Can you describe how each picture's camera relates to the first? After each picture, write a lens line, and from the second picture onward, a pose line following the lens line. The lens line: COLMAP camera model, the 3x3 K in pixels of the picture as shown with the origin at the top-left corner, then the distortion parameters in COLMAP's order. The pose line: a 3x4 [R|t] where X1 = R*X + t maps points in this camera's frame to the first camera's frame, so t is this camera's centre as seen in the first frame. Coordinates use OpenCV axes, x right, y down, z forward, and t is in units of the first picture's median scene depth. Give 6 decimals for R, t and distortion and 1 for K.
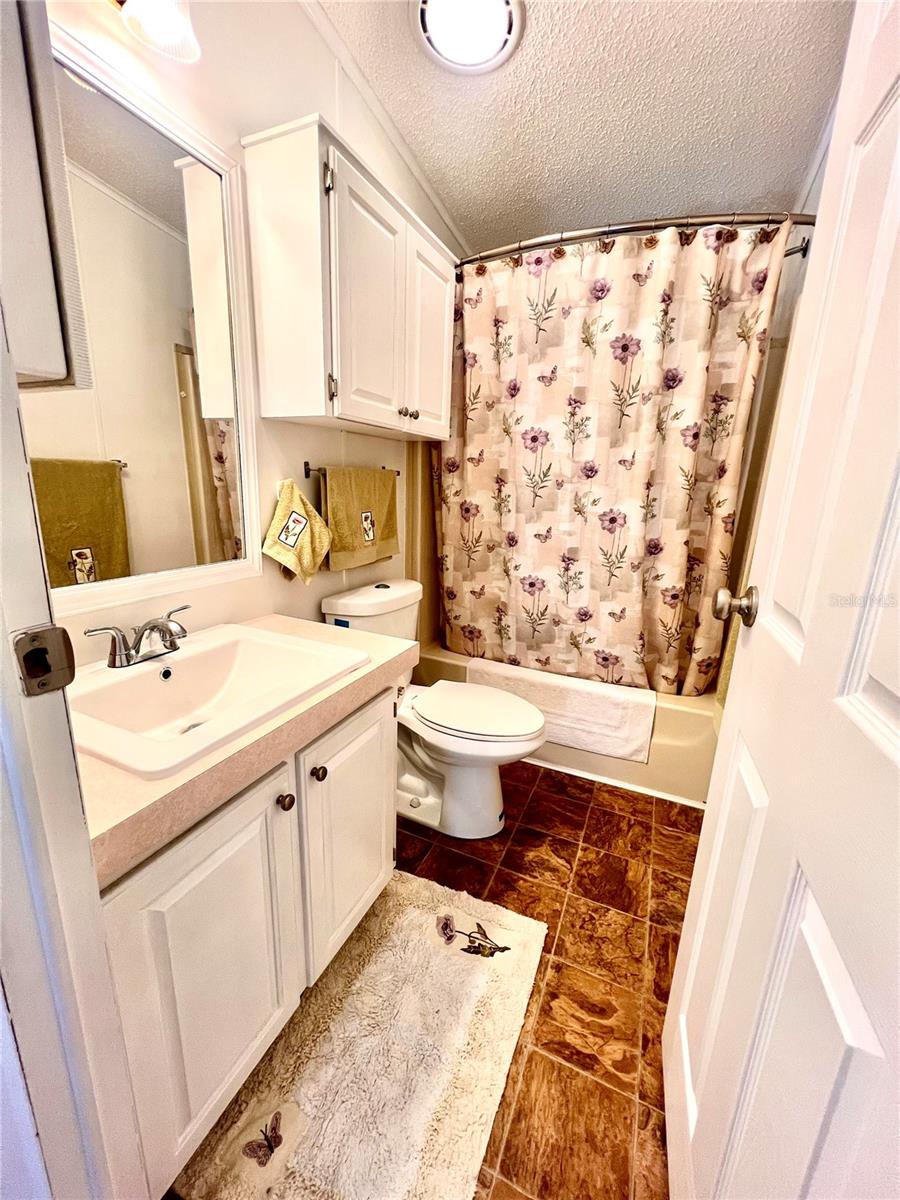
lens RADIAL K [[480.1, 0, 454.1], [0, 480.1, 594.8], [0, 0, 1]] dist [0.001430, 0.000139]
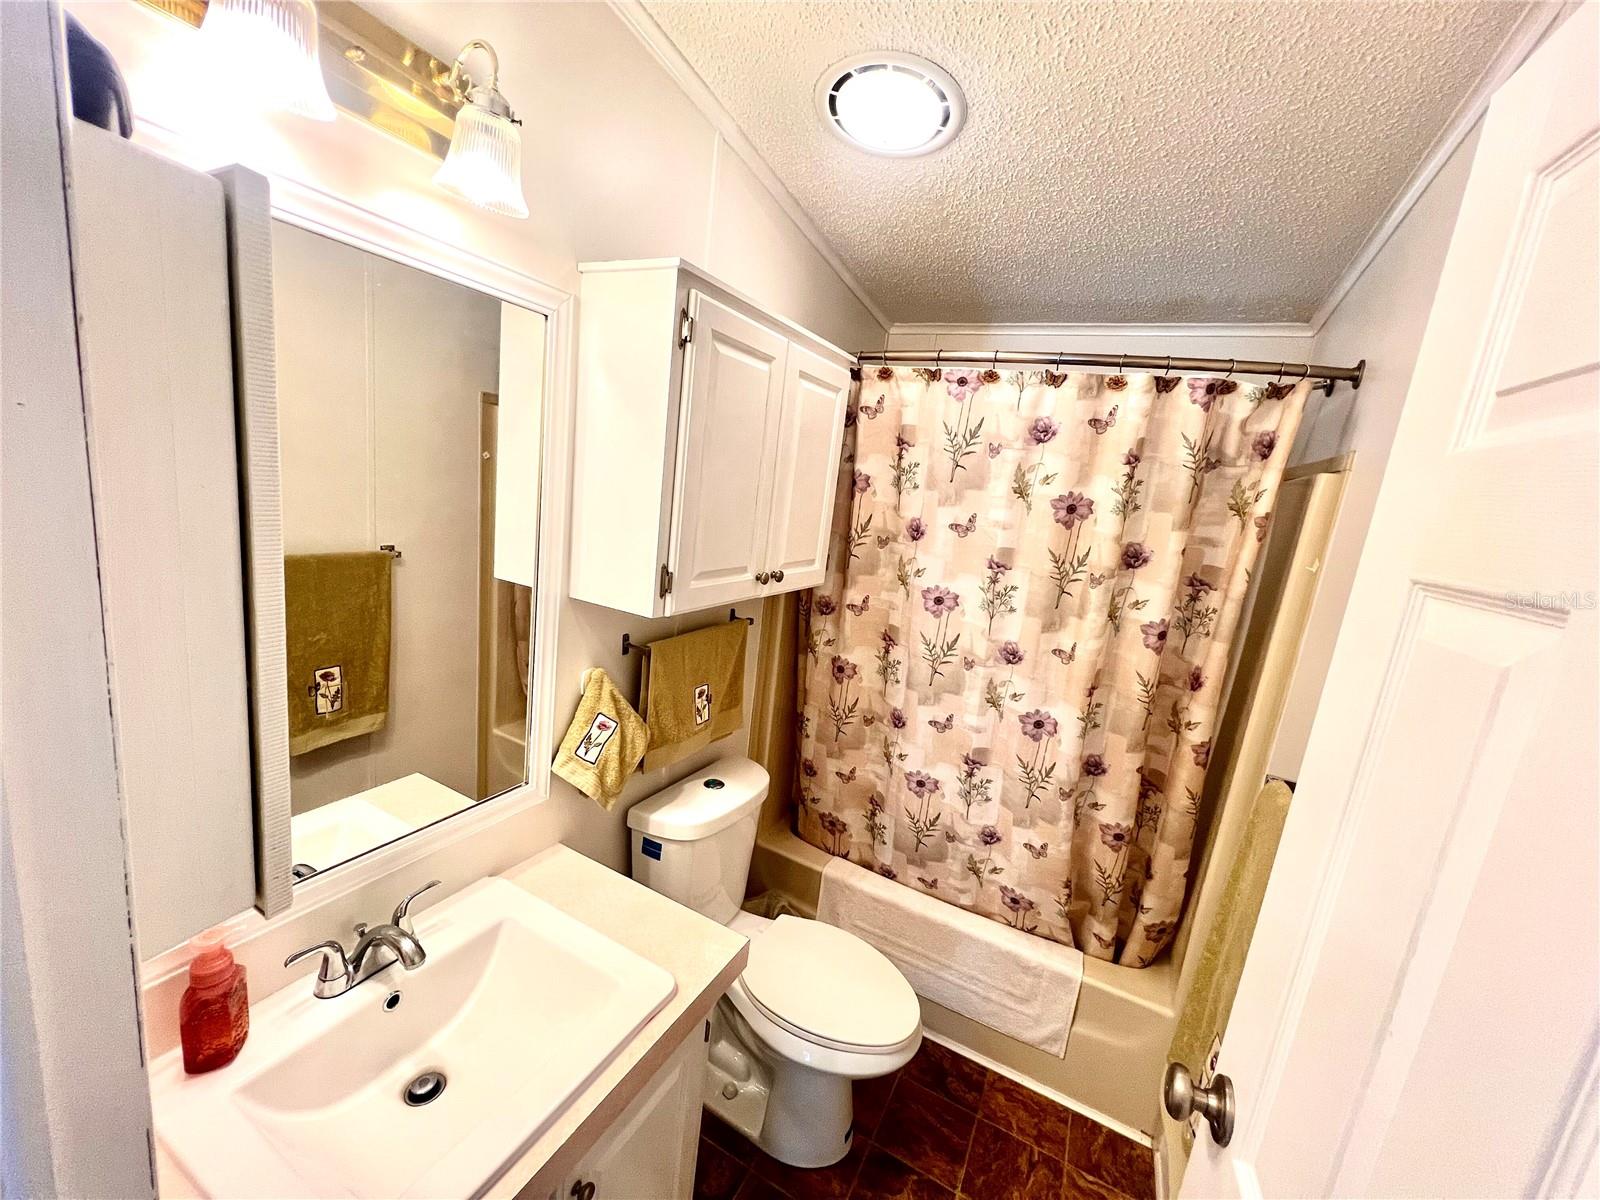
lens RADIAL K [[640.1, 0, 803.8], [0, 640.1, 606.8], [0, 0, 1]] dist [0.001430, 0.000139]
pose [[0.995305, 0.088695, -0.038754, 0.000511], [-0.090547, 0.994687, -0.048981, -0.279587], [0.034204, 0.052260, 0.998048, 0.018246]]
